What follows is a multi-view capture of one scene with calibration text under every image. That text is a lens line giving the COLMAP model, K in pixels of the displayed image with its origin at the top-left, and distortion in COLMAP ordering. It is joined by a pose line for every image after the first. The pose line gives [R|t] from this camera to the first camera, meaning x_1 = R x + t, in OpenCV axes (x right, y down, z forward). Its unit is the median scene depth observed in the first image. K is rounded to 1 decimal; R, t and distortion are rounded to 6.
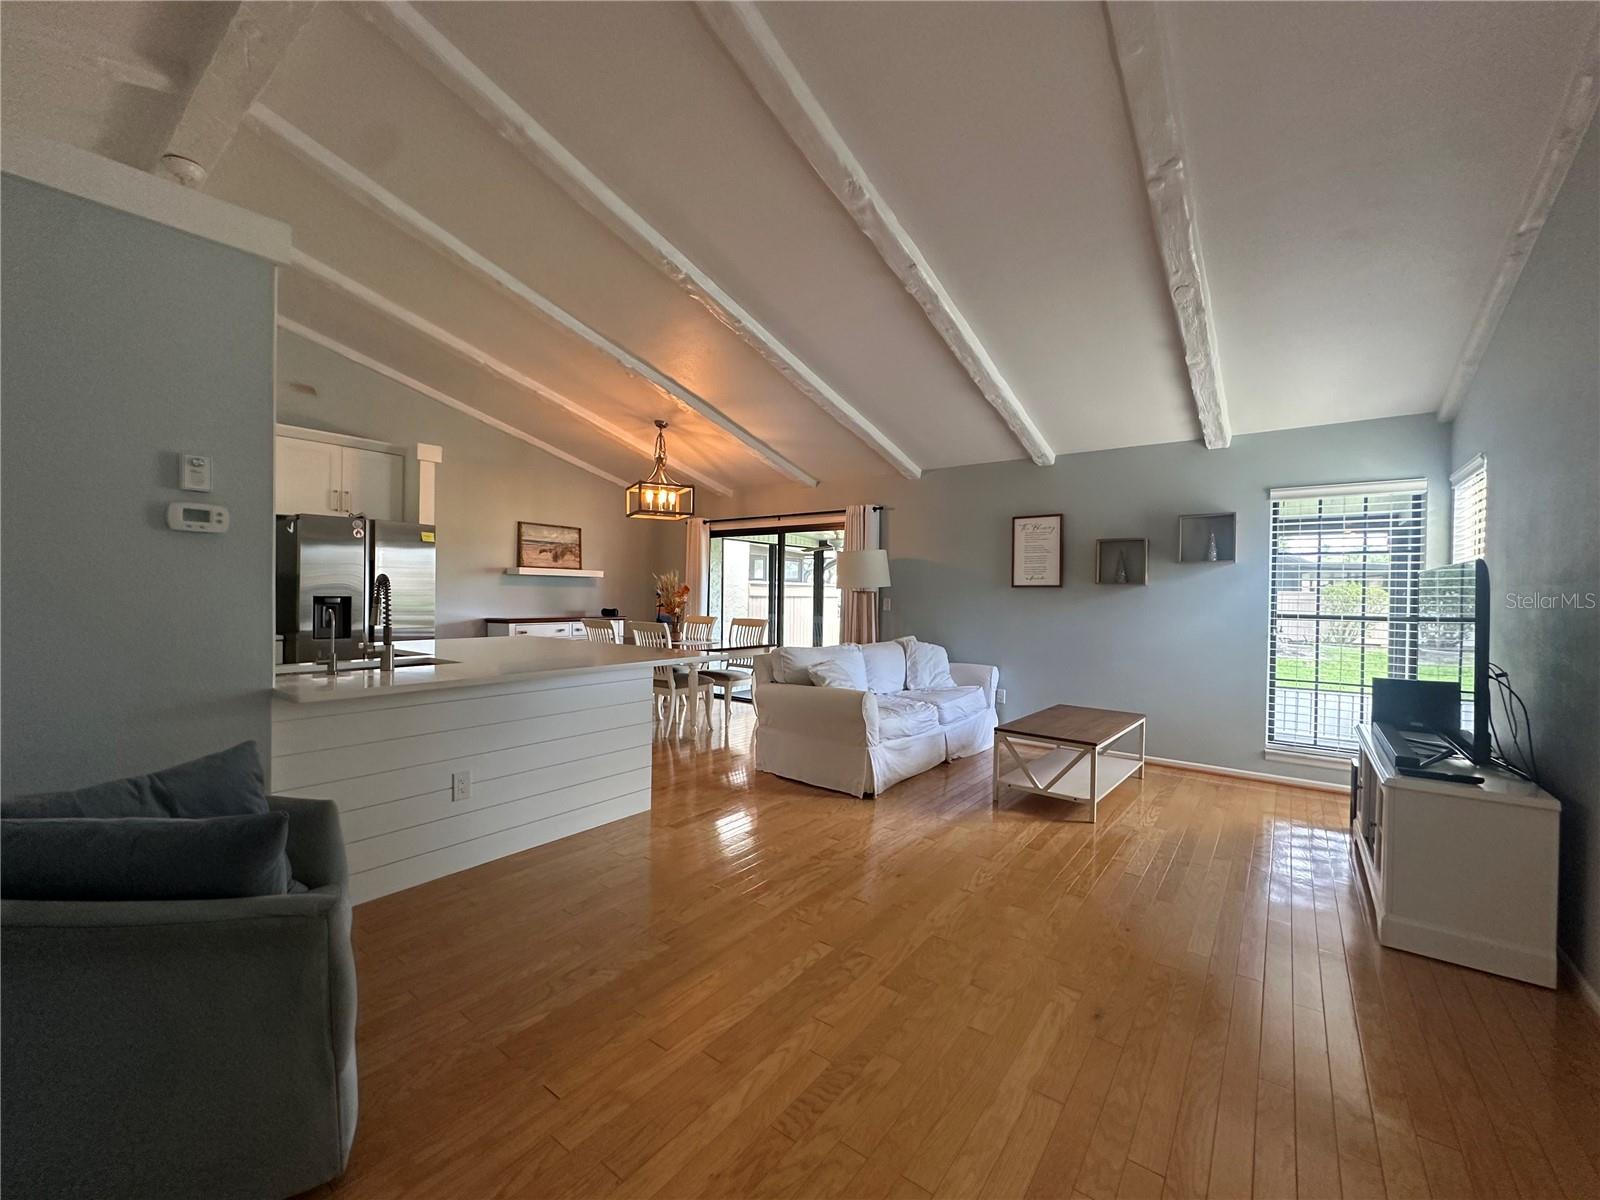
lens RADIAL K [[645.4, 0, 802.1], [0, 645.4, 599.2], [0, 0, 1]] dist [-0.002825, -0.000538]
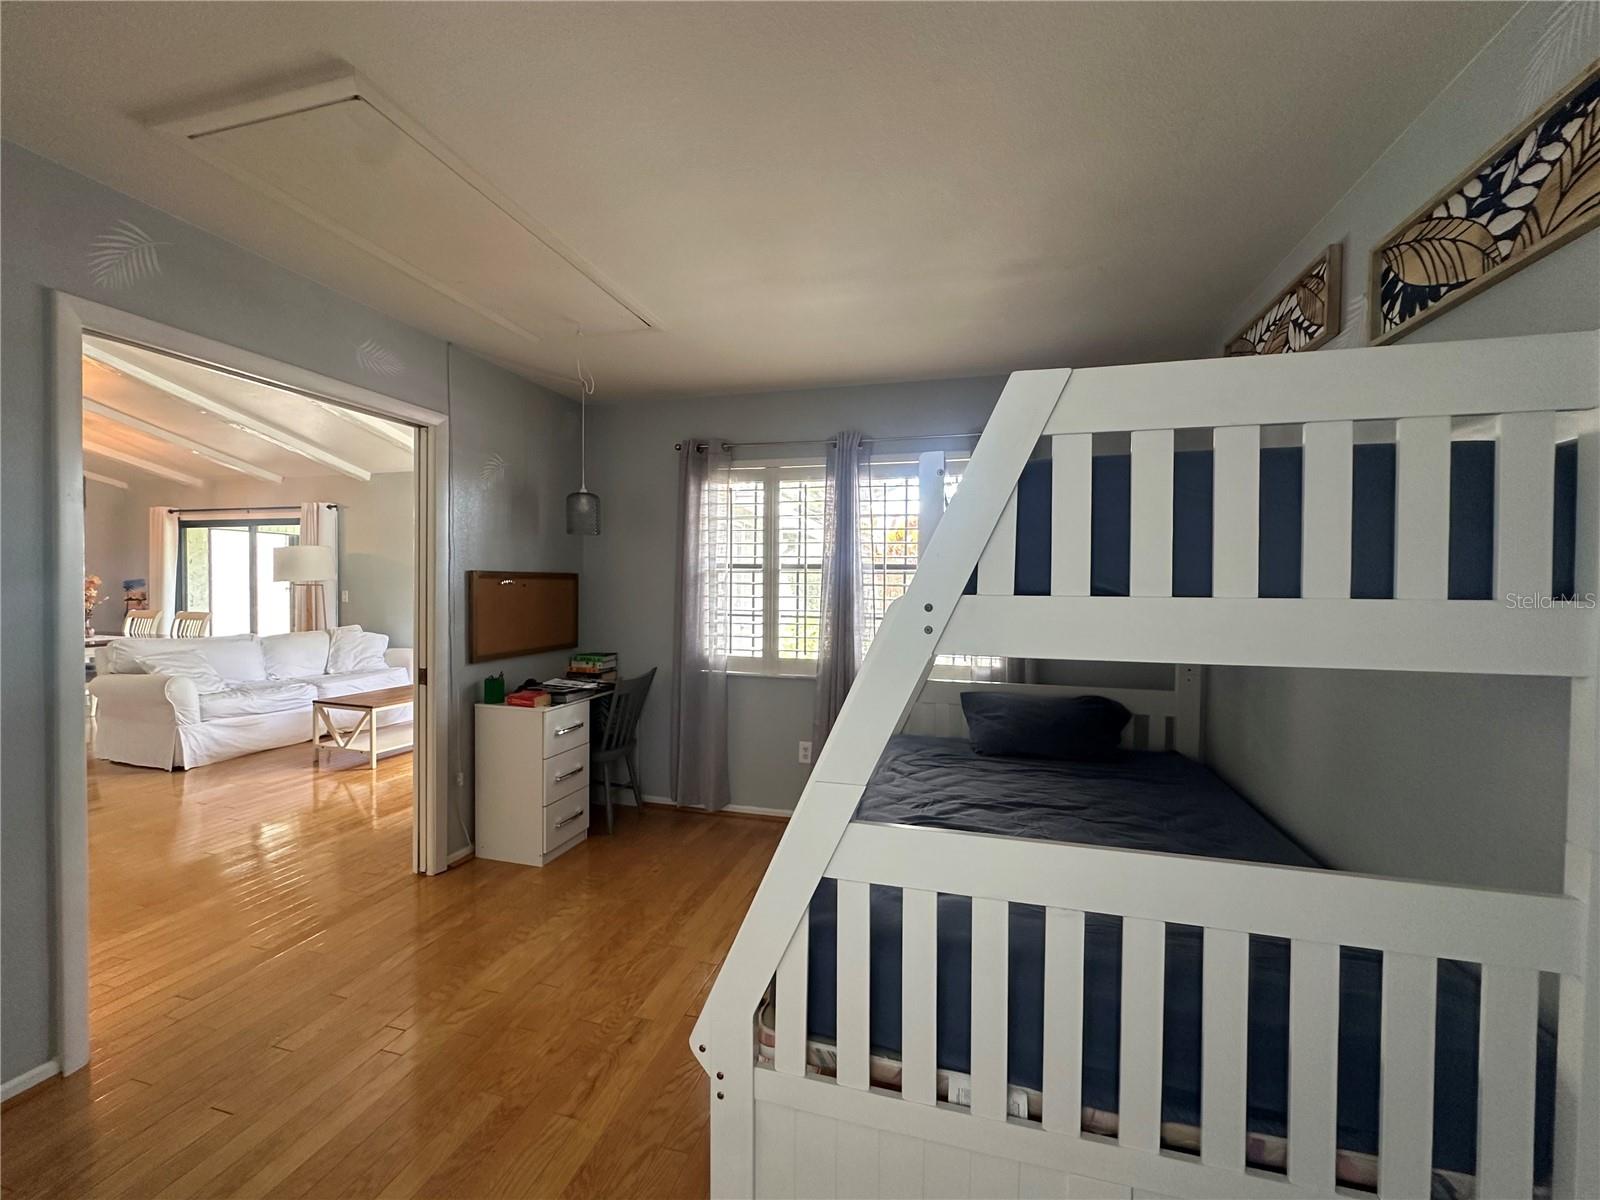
lens RADIAL K [[645.4, 0, 796.1], [0, 645.4, 601.1], [0, 0, 1]] dist [-0.002825, -0.000538]
pose [[0.935632, -0.011792, 0.352779, 0.477713], [0.003461, 0.999700, 0.024236, -0.007733], [-0.352959, -0.021455, 0.935393, -0.283628]]
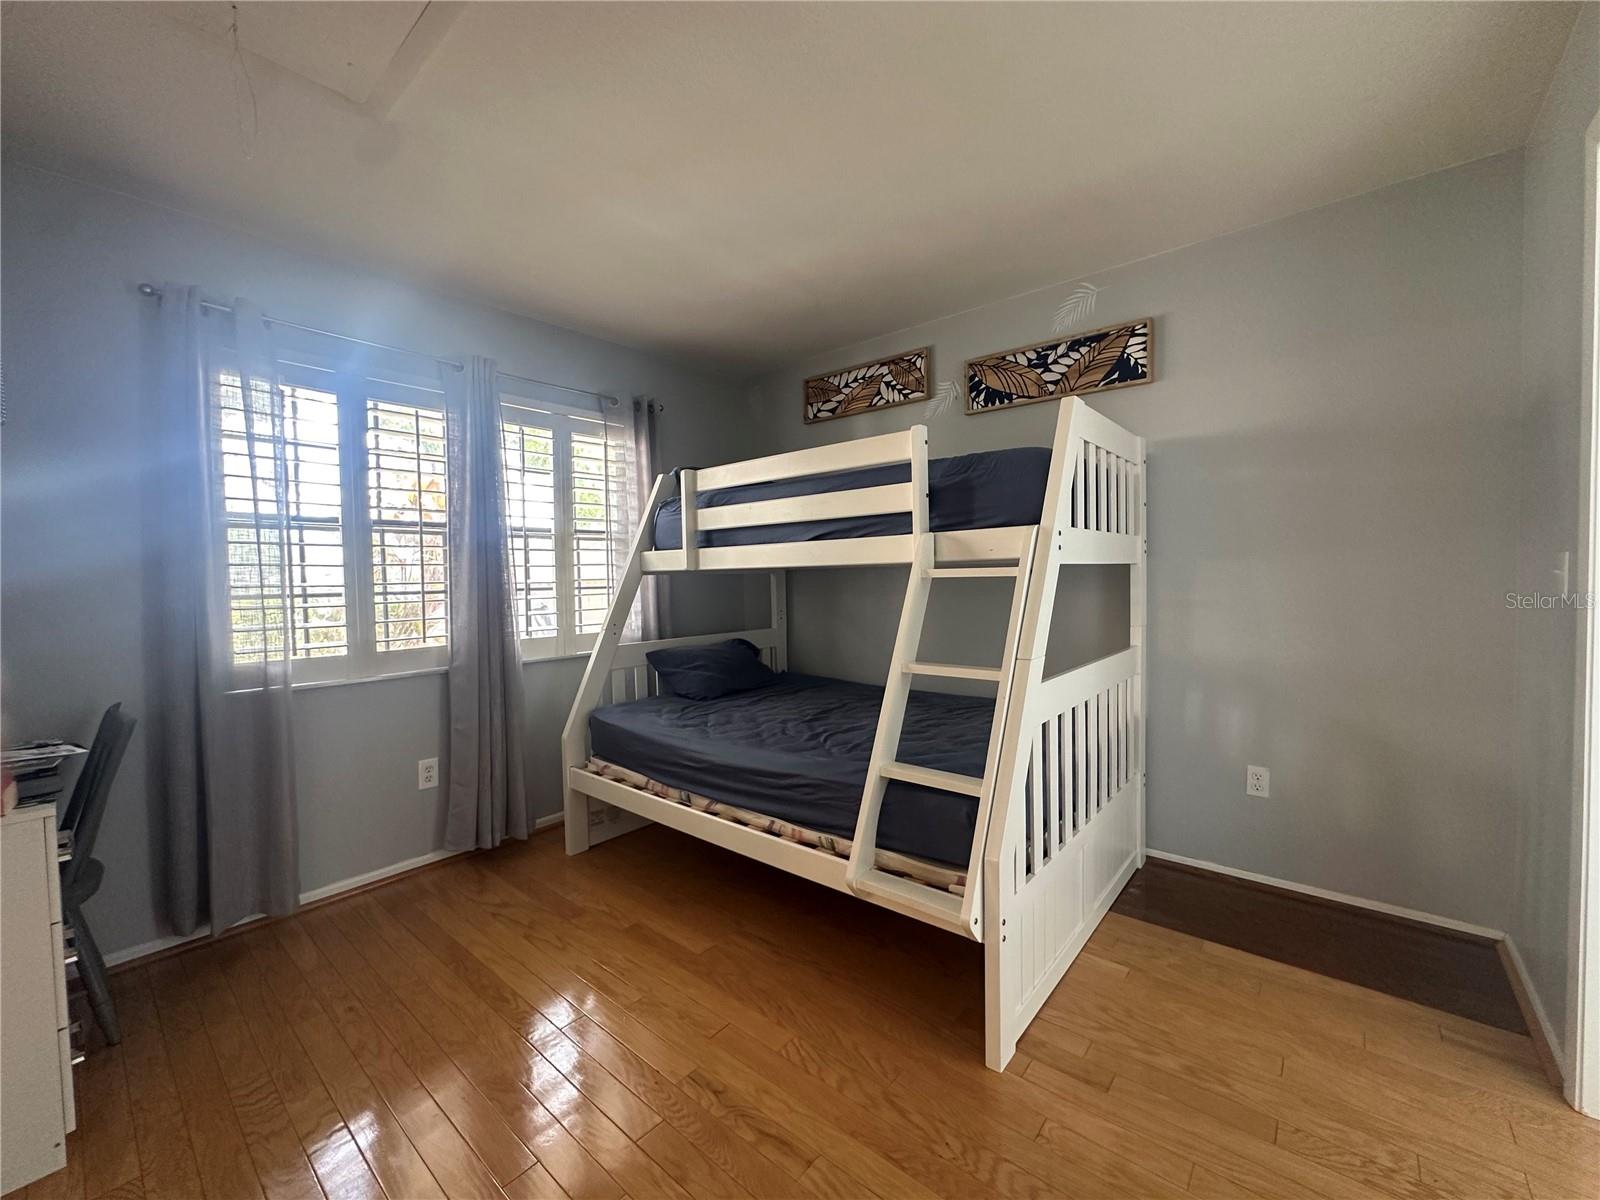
lens RADIAL K [[645.4, 0, 808.8], [0, 645.4, 591.2], [0, 0, 1]] dist [-0.002825, -0.000538]
pose [[0.076219, -0.042766, 0.996174, 0.274274], [0.025613, 0.998834, 0.040920, 0.010106], [-0.996762, 0.022396, 0.077225, -0.027070]]
